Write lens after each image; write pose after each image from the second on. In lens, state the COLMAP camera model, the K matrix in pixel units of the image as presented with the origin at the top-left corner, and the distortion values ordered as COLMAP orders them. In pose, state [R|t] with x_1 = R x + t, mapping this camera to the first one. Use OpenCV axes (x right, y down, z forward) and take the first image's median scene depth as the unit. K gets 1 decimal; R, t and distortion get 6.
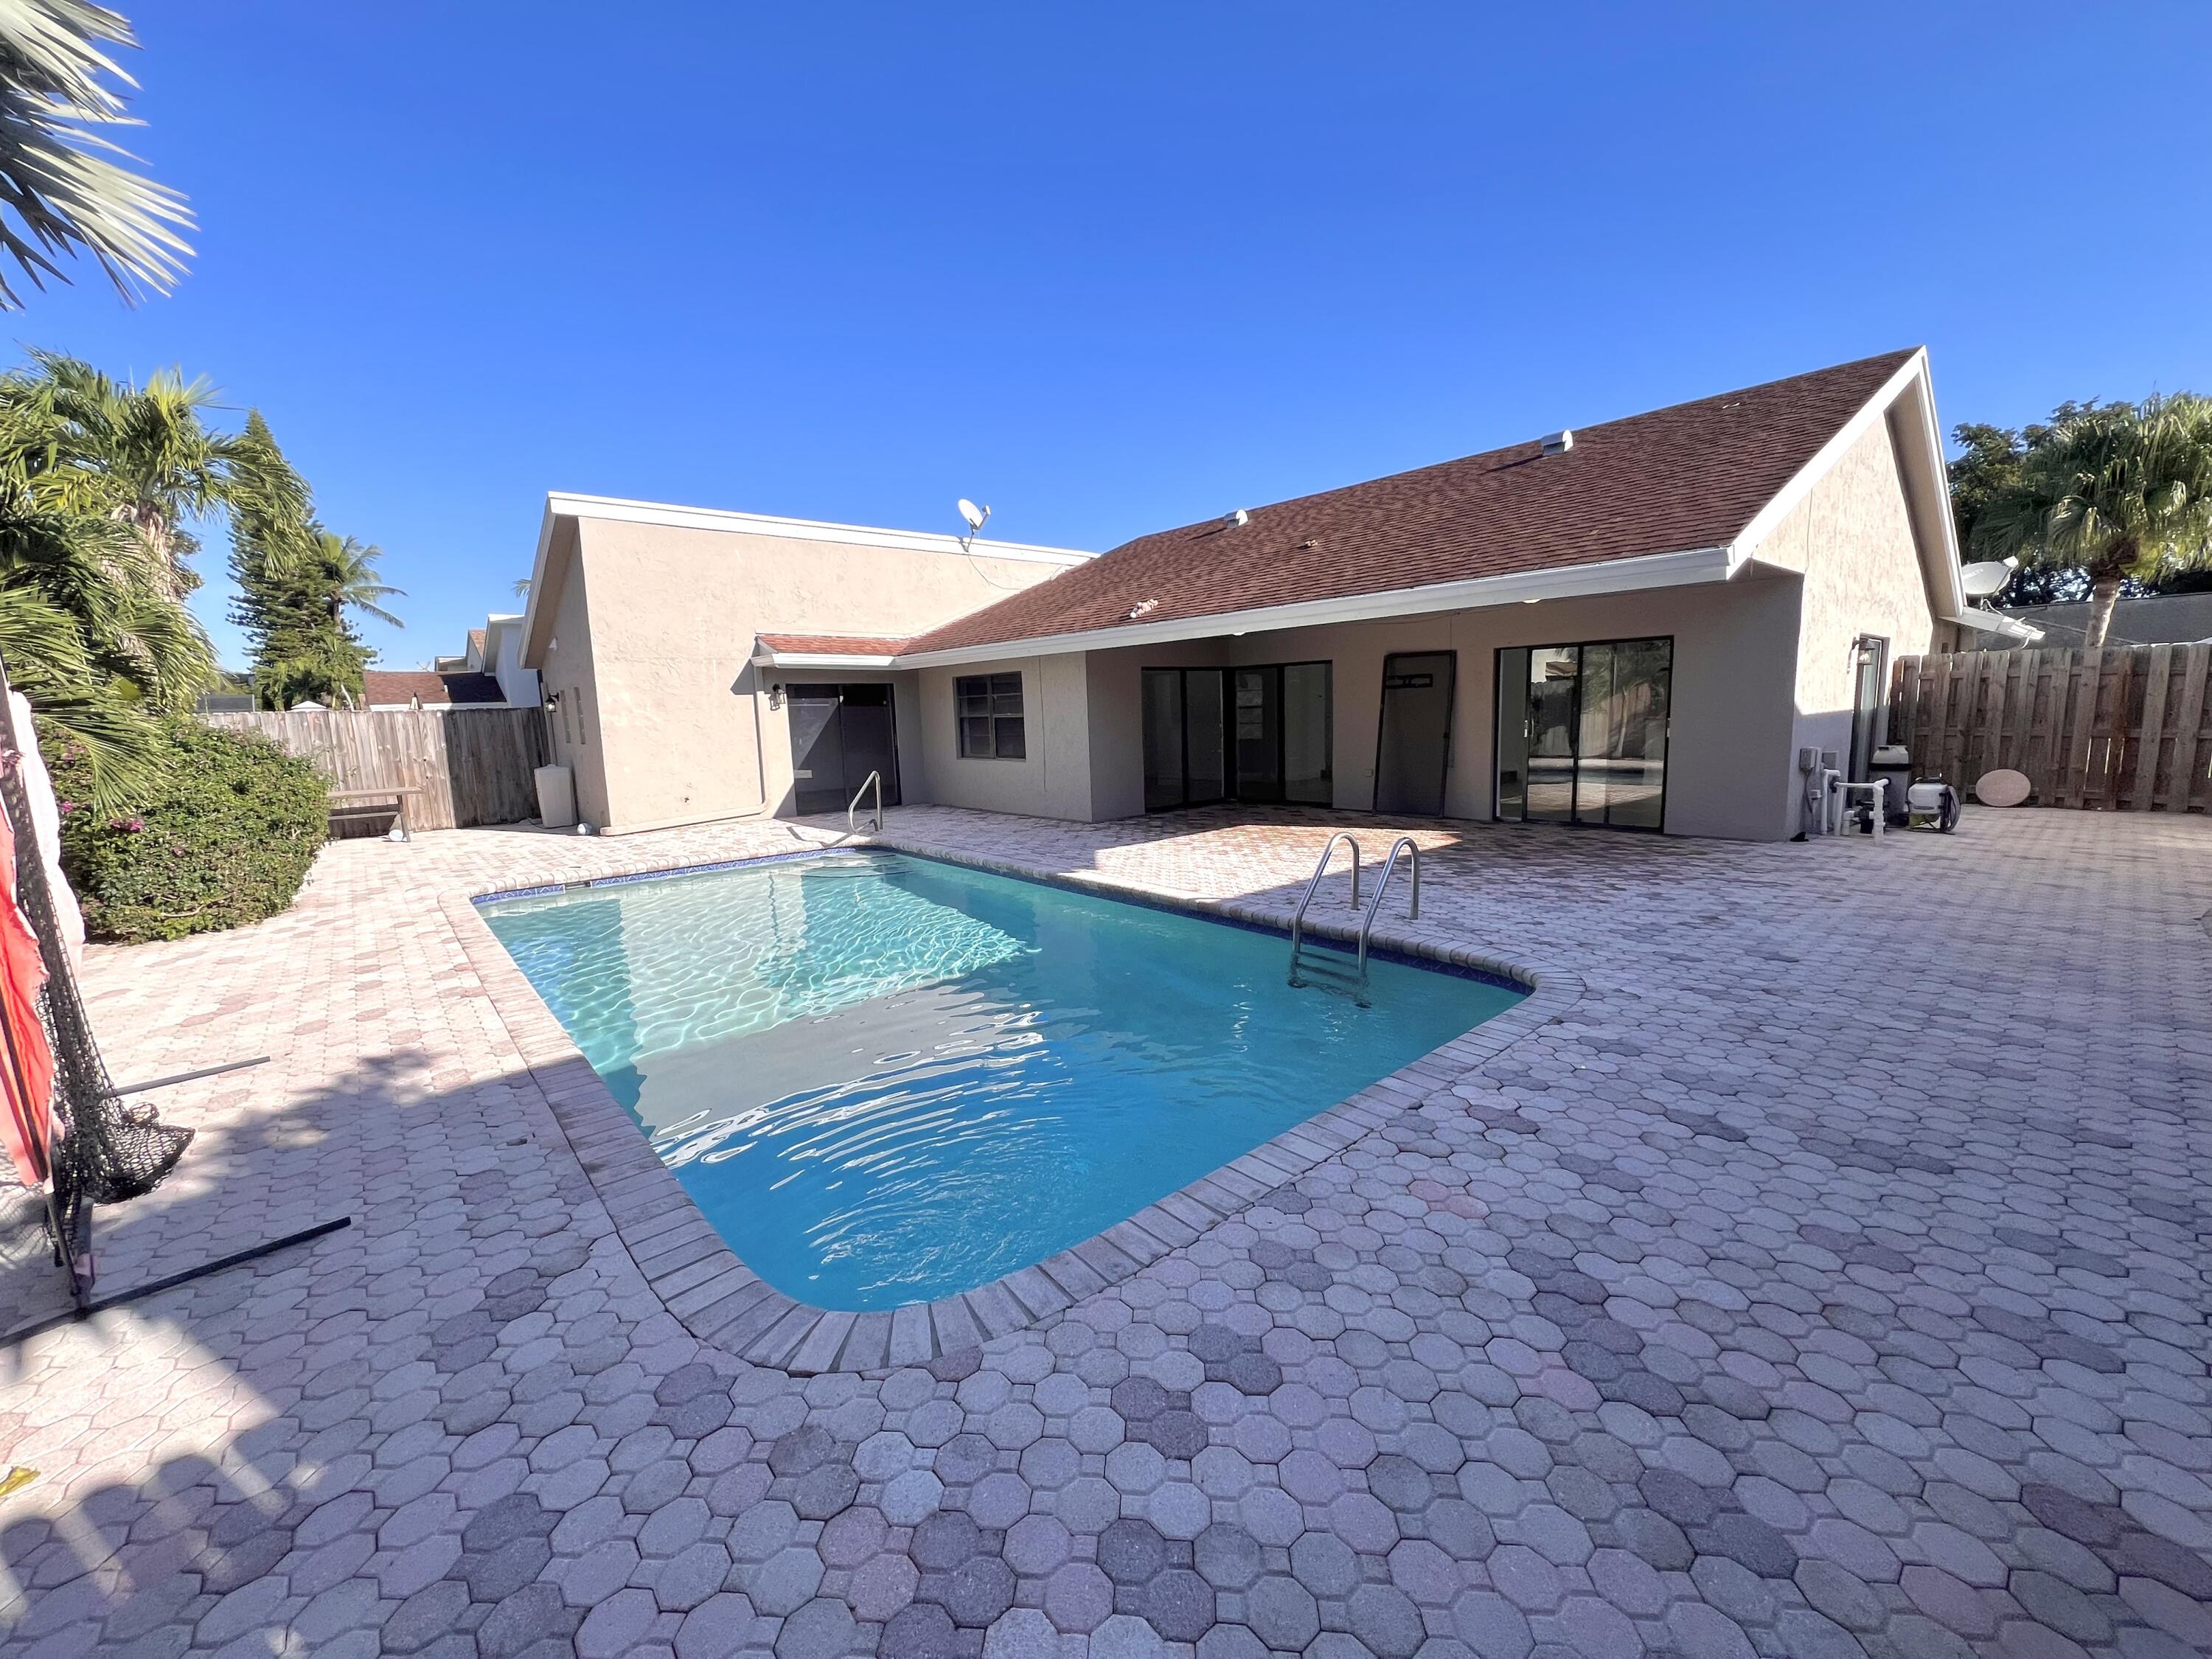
lens RADIAL K [[884.8, 0, 1116.8], [0, 884.8, 828.4], [0, 0, 1]] dist [0.001329, 0.000658]
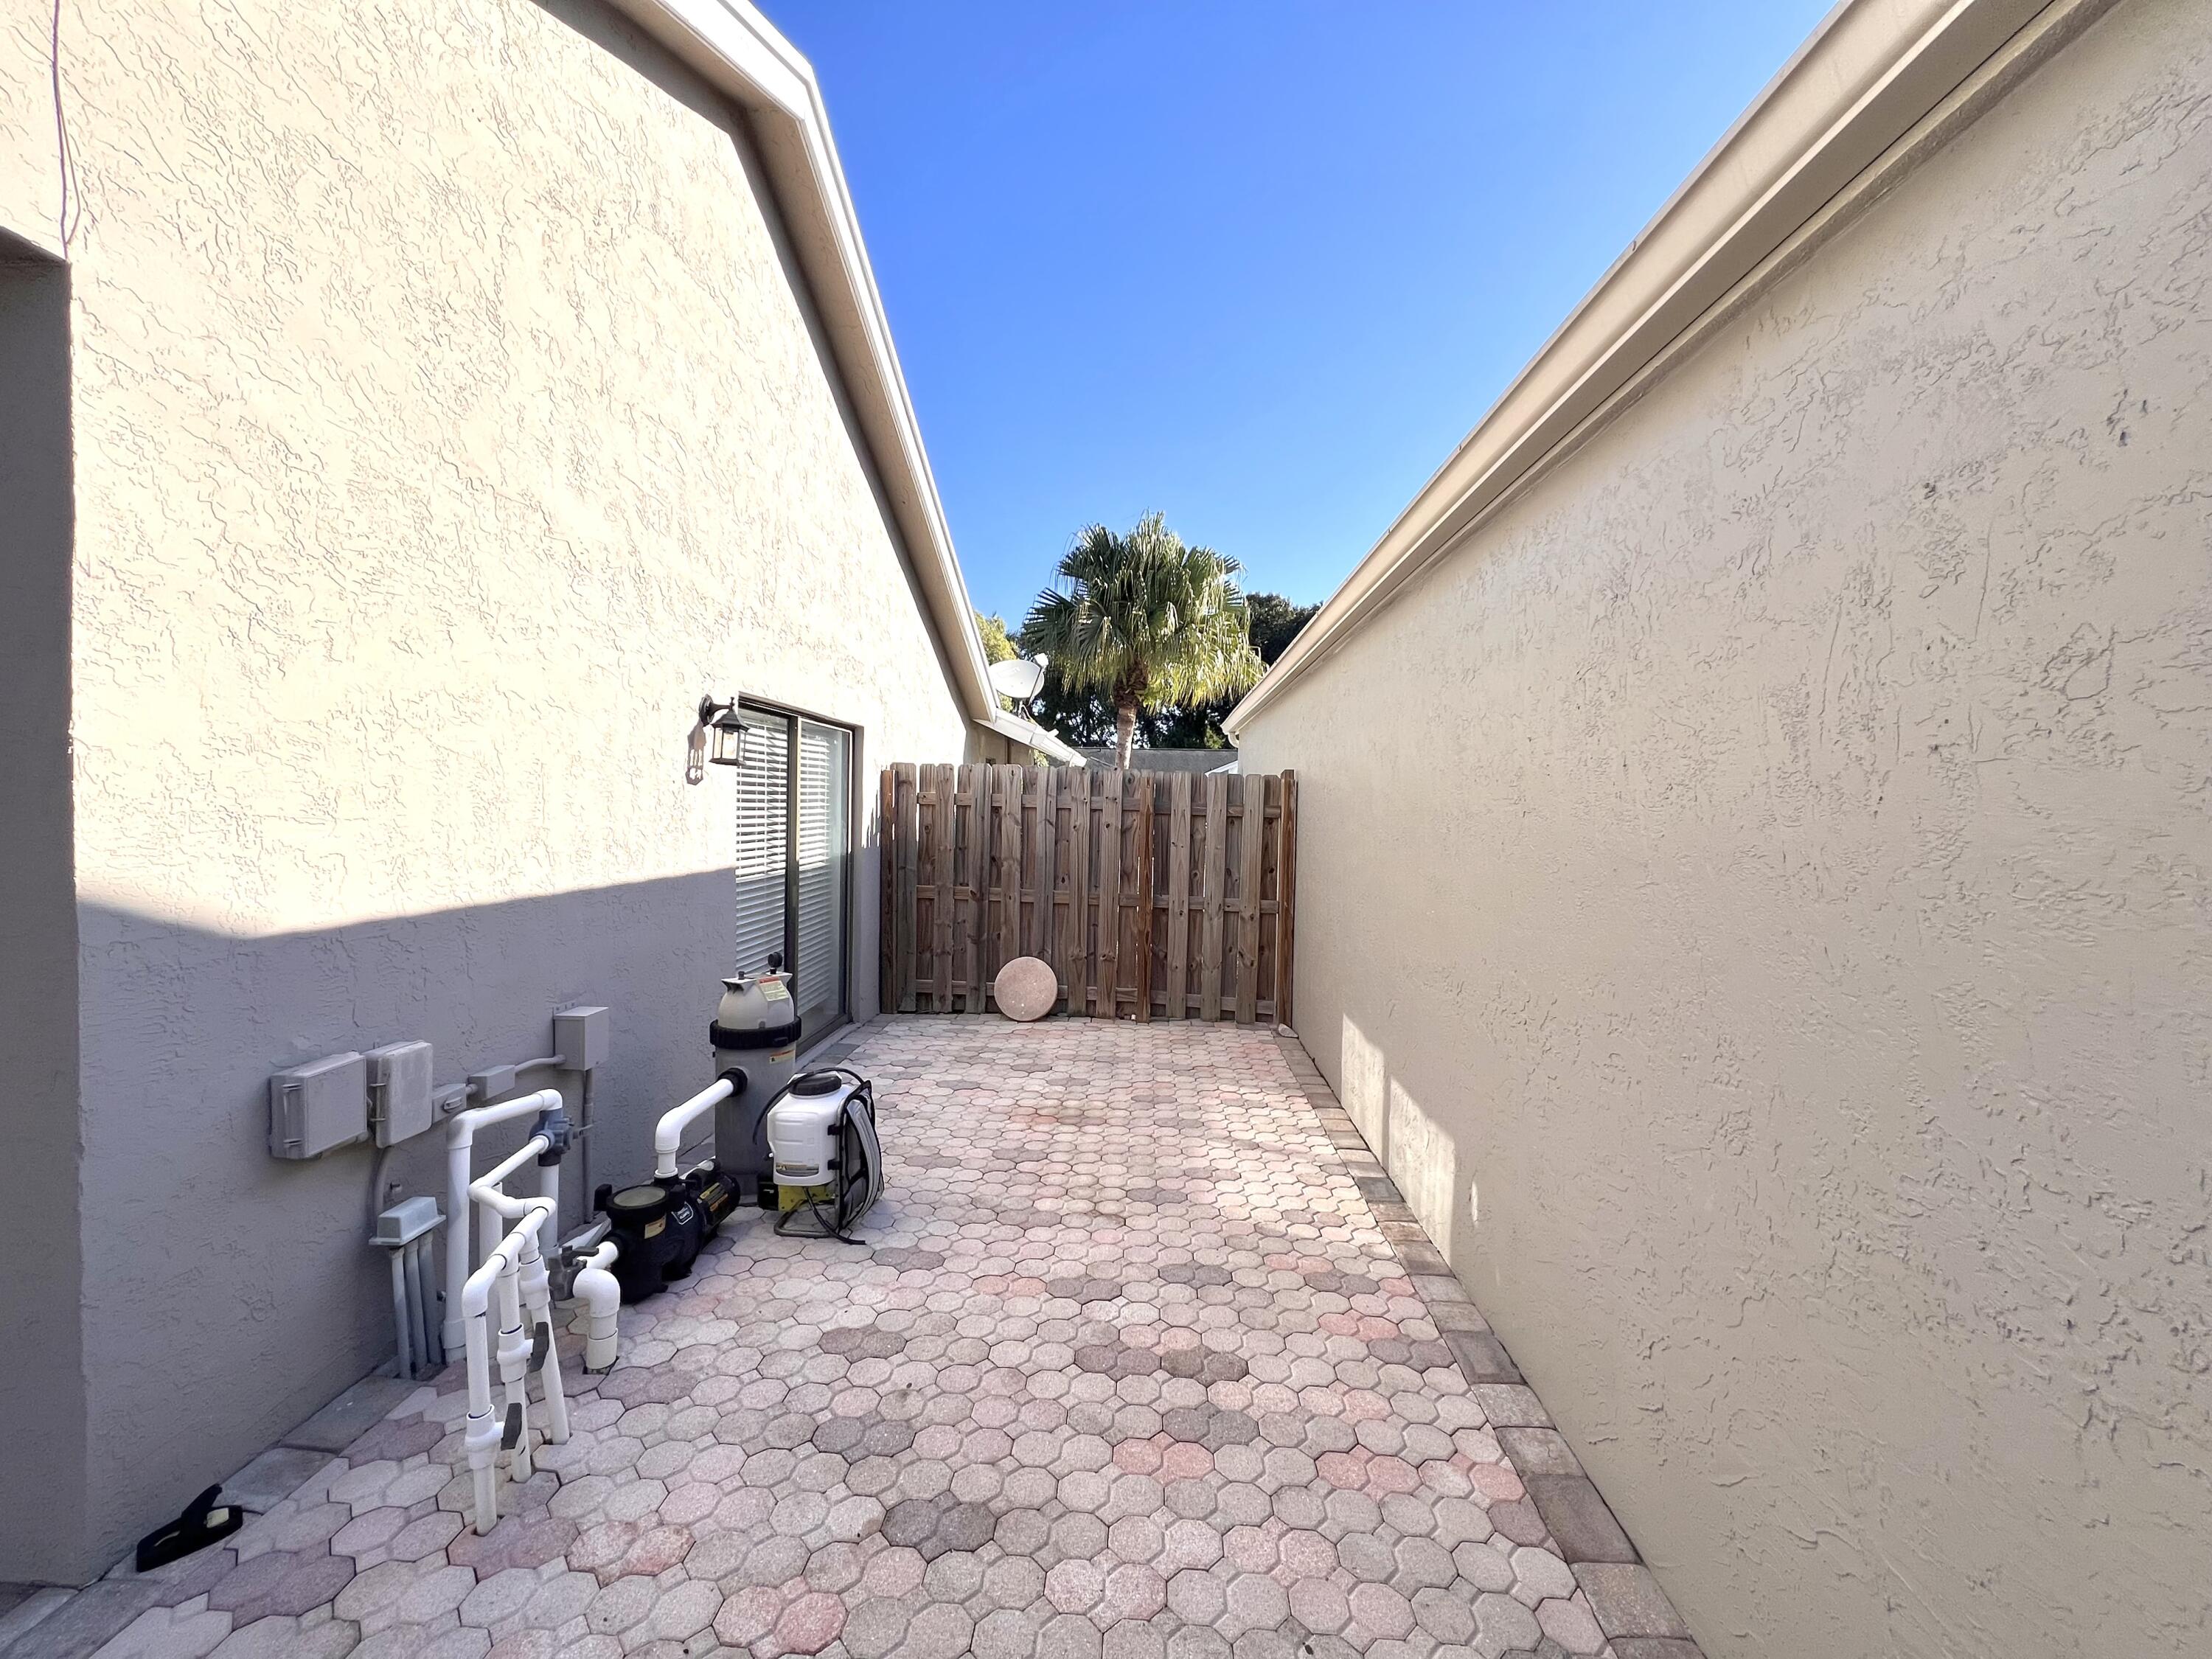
lens RADIAL K [[884.8, 0, 1116.8], [0, 884.8, 828.4], [0, 0, 1]] dist [0.001329, 0.000658]
pose [[0.684095, 0.022642, 0.729041, 0.611136], [0.055538, 0.994999, -0.083017, -0.102995], [-0.727275, 0.097281, 0.679417, 0.543943]]
